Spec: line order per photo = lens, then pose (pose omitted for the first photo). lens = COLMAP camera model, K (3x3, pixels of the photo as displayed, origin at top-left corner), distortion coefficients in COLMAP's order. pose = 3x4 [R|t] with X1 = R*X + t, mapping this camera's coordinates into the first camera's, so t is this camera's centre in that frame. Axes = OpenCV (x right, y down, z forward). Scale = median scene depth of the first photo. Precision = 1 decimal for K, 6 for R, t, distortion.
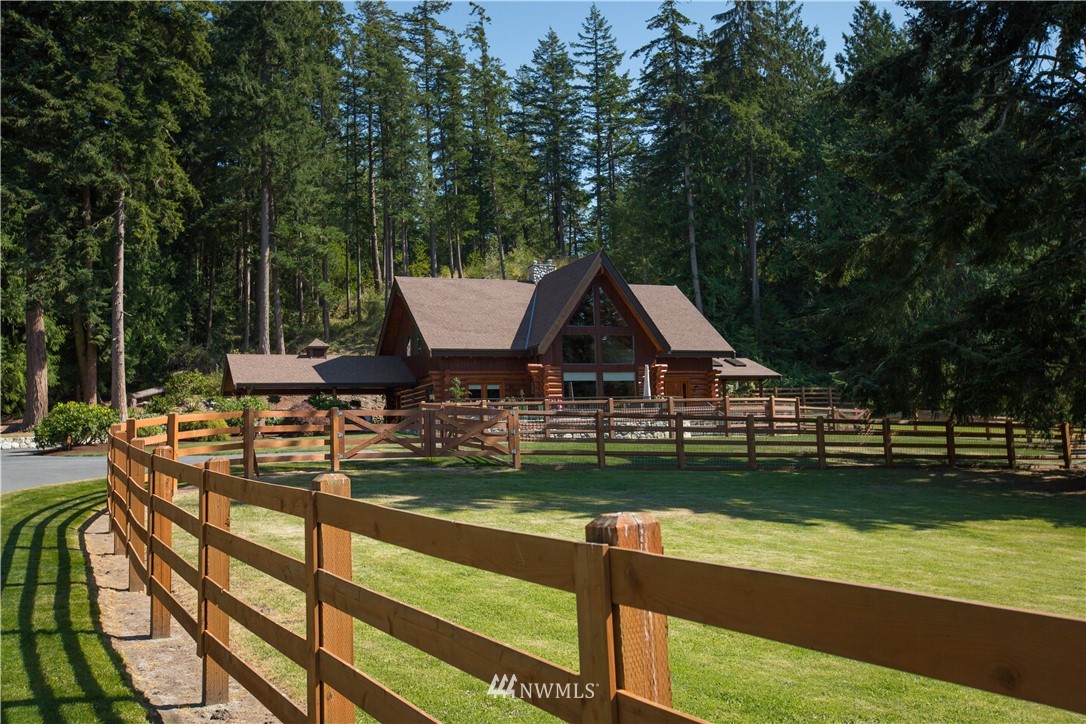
lens RADIAL K [[1021.5, 0, 543.1], [0, 1021.5, 363.8], [0, 0, 1]] dist [0.056341, 0.000000]
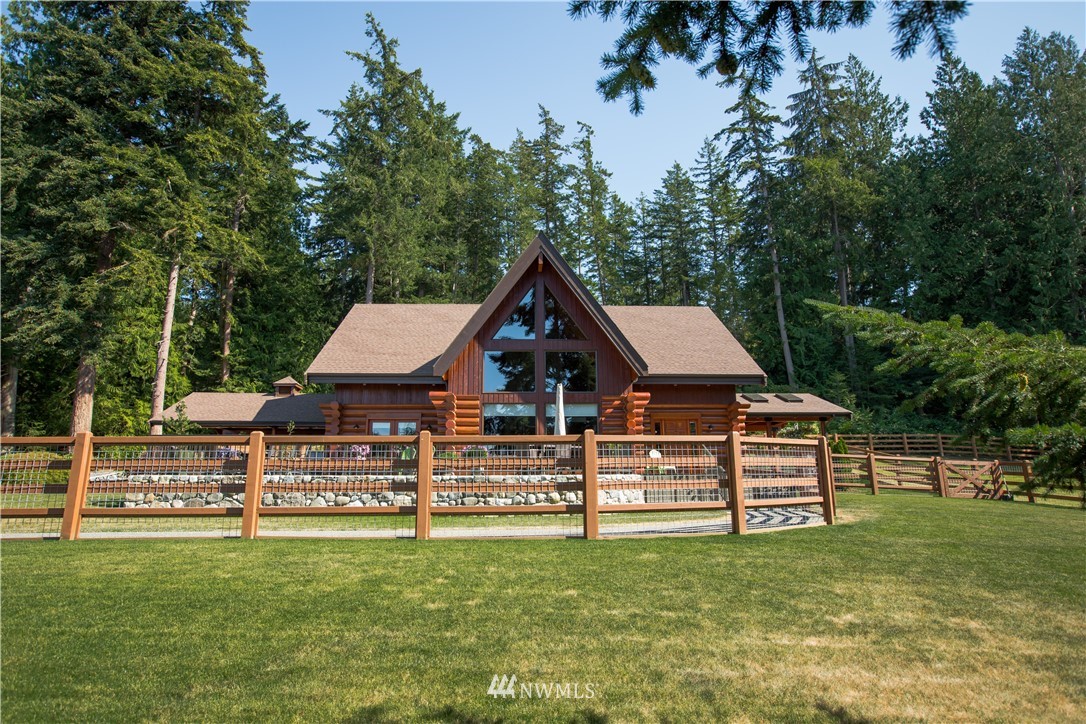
lens RADIAL K [[584.5, 0, 552.4], [0, 584.5, 352.4], [0, 0, 1]] dist [0.001334, 0.002533]
pose [[0.946859, -0.044642, -0.318536, 0.123485], [0.003821, 0.991813, -0.127642, 0.015711], [0.321626, 0.119642, 0.939278, 0.399460]]
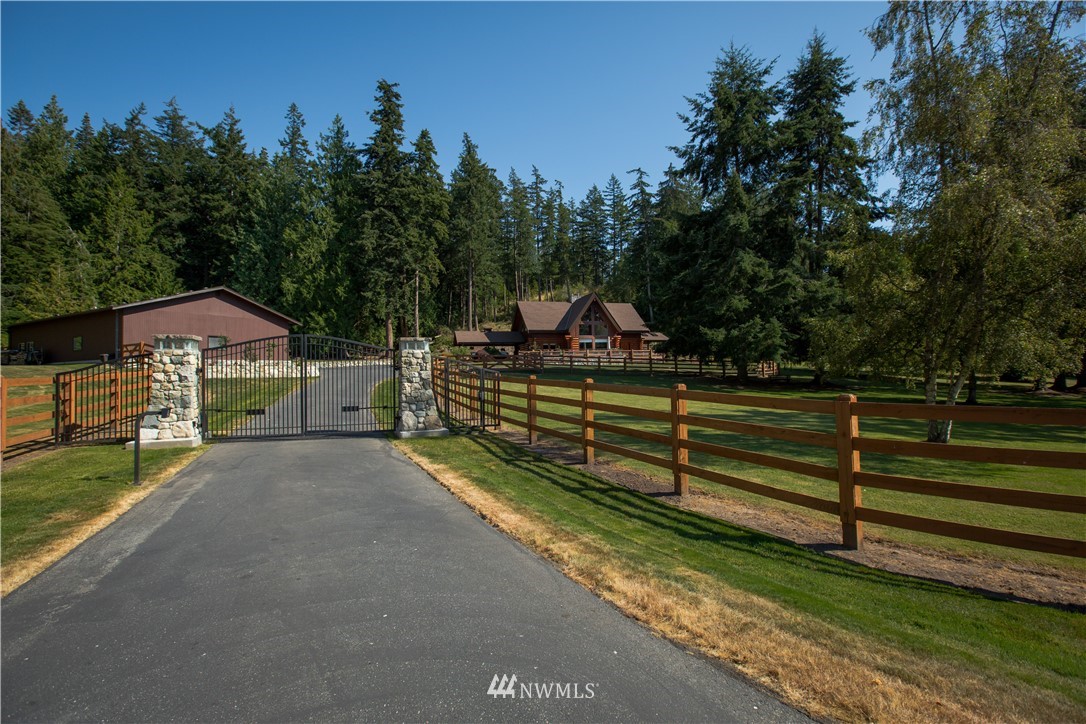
lens RADIAL K [[491.7, 0, 544.3], [0, 491.7, 357.4], [0, 0, 1]] dist [-0.009772, 0.001647]
pose [[0.991894, 0.013925, -0.126306, 0.058423], [-0.006254, 0.998123, 0.060922, -0.013142], [0.126917, -0.059638, 0.990119, -0.164574]]
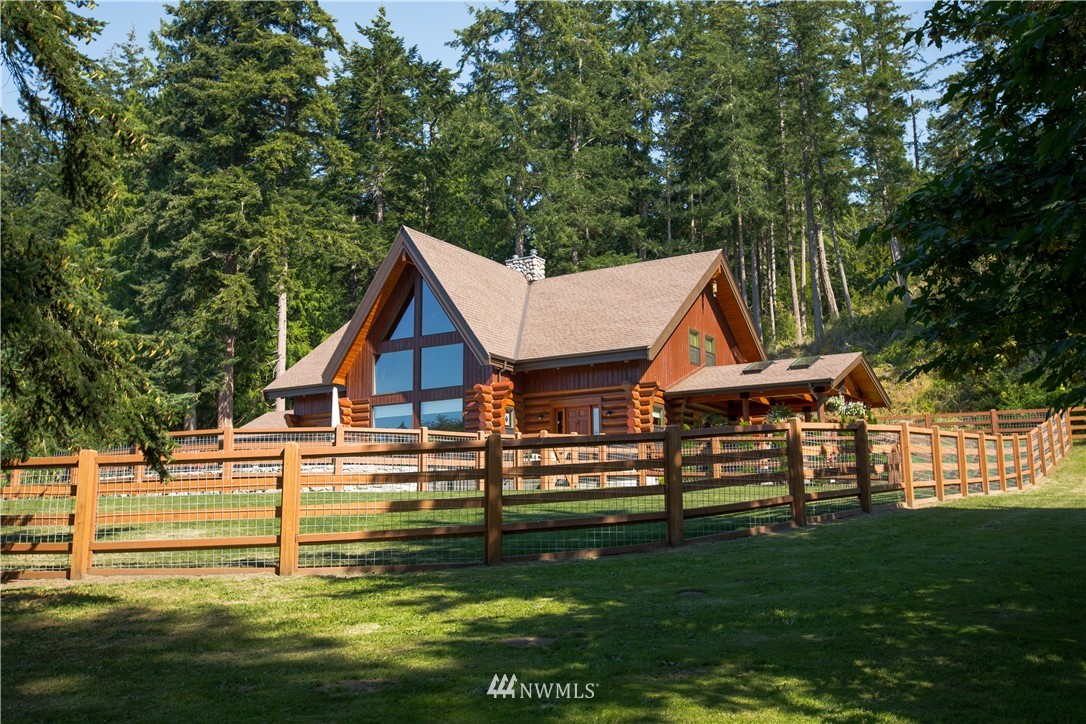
lens RADIAL K [[1021.5, 0, 544.8], [0, 1021.5, 359.5], [0, 0, 1]] dist [0.056341, 0.000000]
pose [[0.606574, -0.107618, -0.787709, 0.419342], [0.050917, 0.994020, -0.096596, 0.031705], [0.793395, 0.018485, 0.608427, 0.417229]]
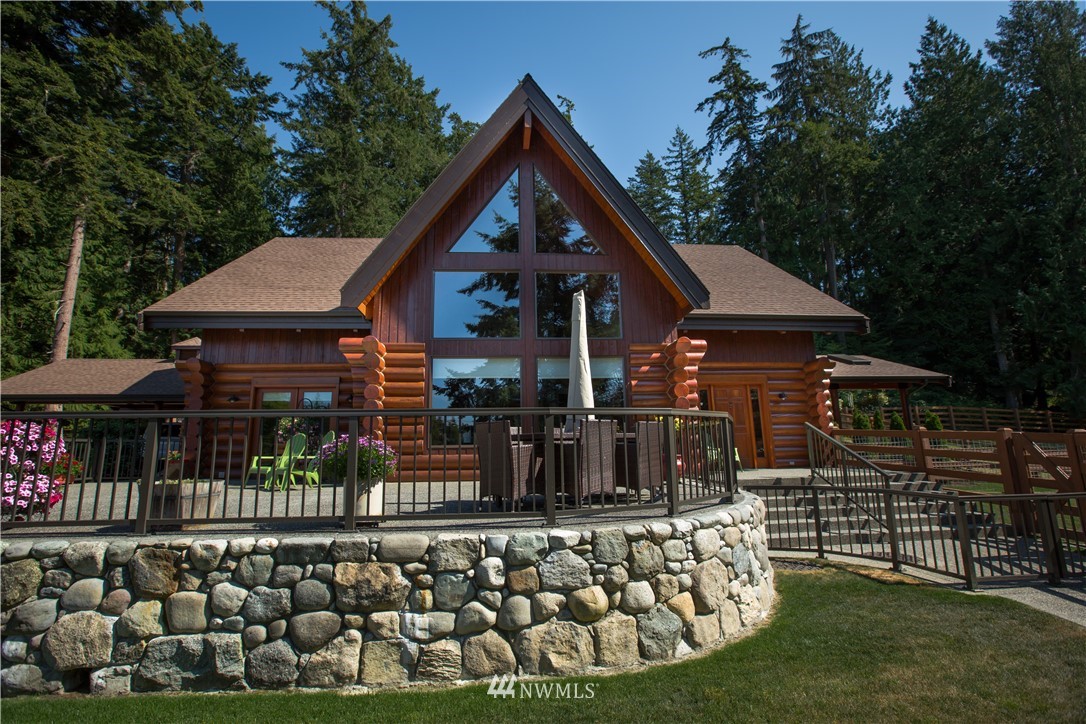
lens RADIAL K [[491.7, 0, 551.2], [0, 491.7, 351.9], [0, 0, 1]] dist [-0.009772, 0.001647]
pose [[0.960108, -0.041655, -0.276509, 0.077296], [0.012019, 0.994076, -0.108021, 0.017758], [0.279370, 0.100389, 0.954921, 0.519508]]
